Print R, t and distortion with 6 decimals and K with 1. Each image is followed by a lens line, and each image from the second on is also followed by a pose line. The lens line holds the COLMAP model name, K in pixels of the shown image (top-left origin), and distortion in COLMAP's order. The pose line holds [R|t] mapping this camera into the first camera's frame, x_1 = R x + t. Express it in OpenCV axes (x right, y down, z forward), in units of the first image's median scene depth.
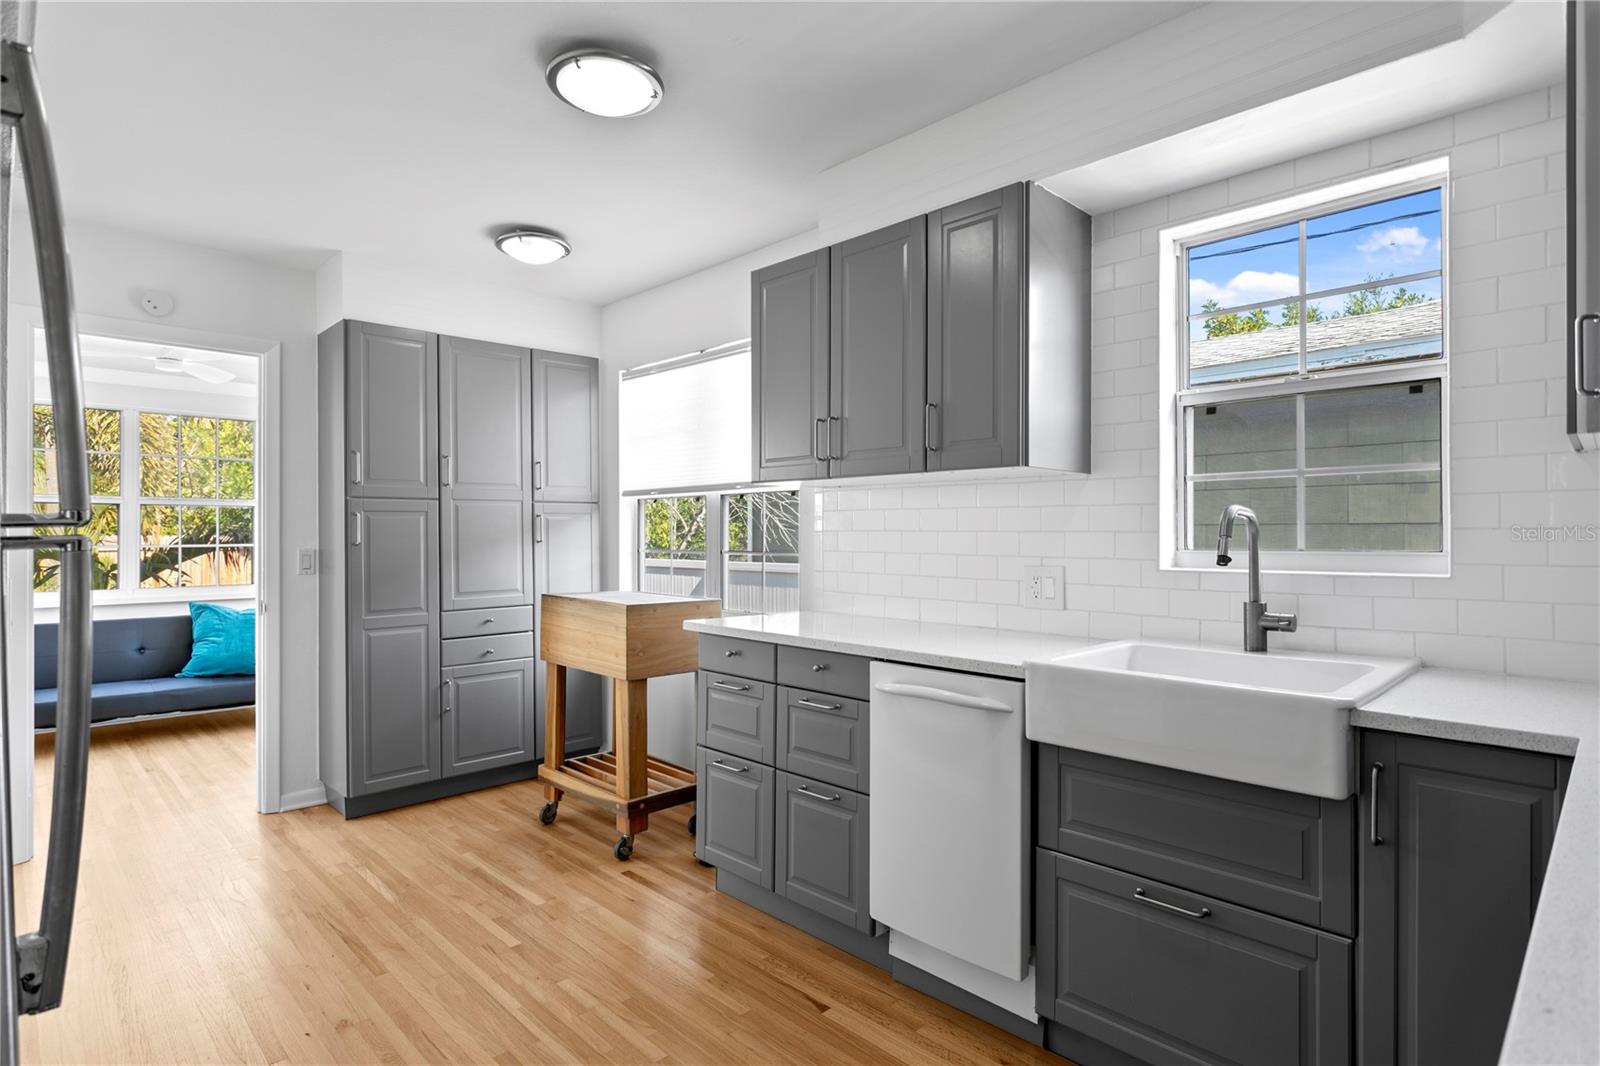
lens RADIAL K [[844.9, 0, 800.6], [0, 844.9, 542.0], [0, 0, 1]] dist [-0.001051, 0.000552]
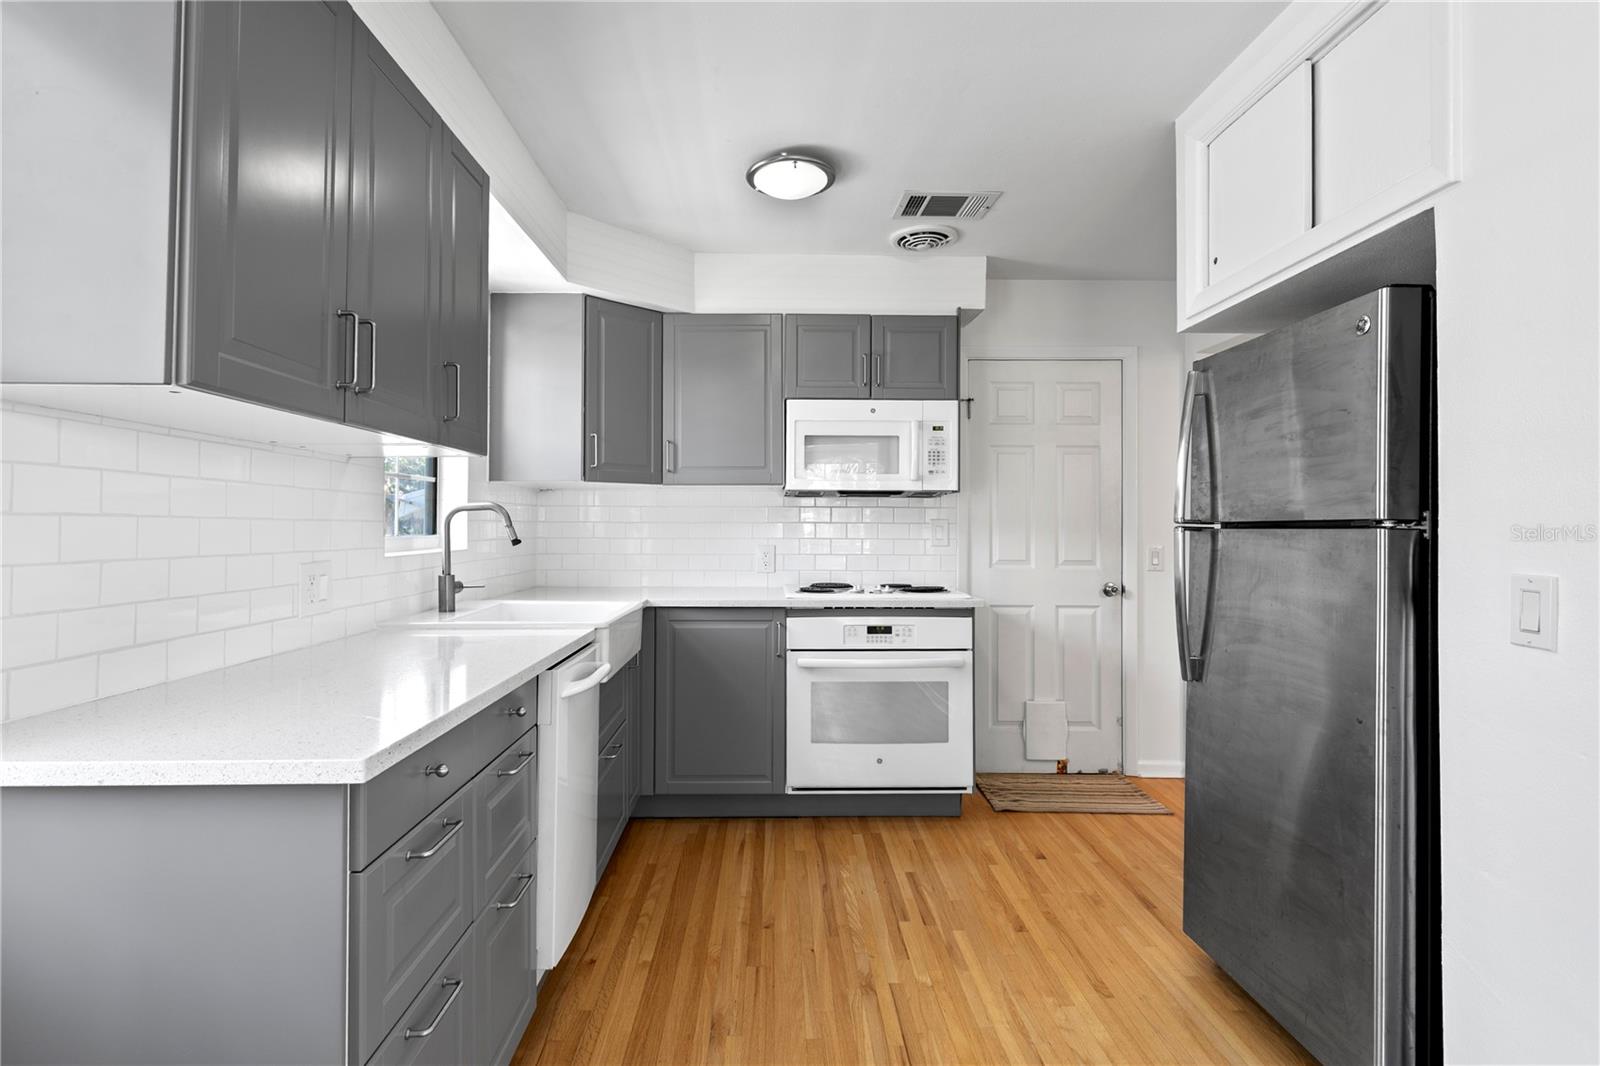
lens RADIAL K [[773.8, 0, 799.3], [0, 773.8, 488.7], [0, 0, 1]] dist [0.002047, 0.000126]
pose [[-0.736420, 0.023934, 0.676101, -0.391283], [-0.005181, 0.999145, -0.041013, -0.009733], [-0.676505, -0.033706, -0.735667, 0.860438]]
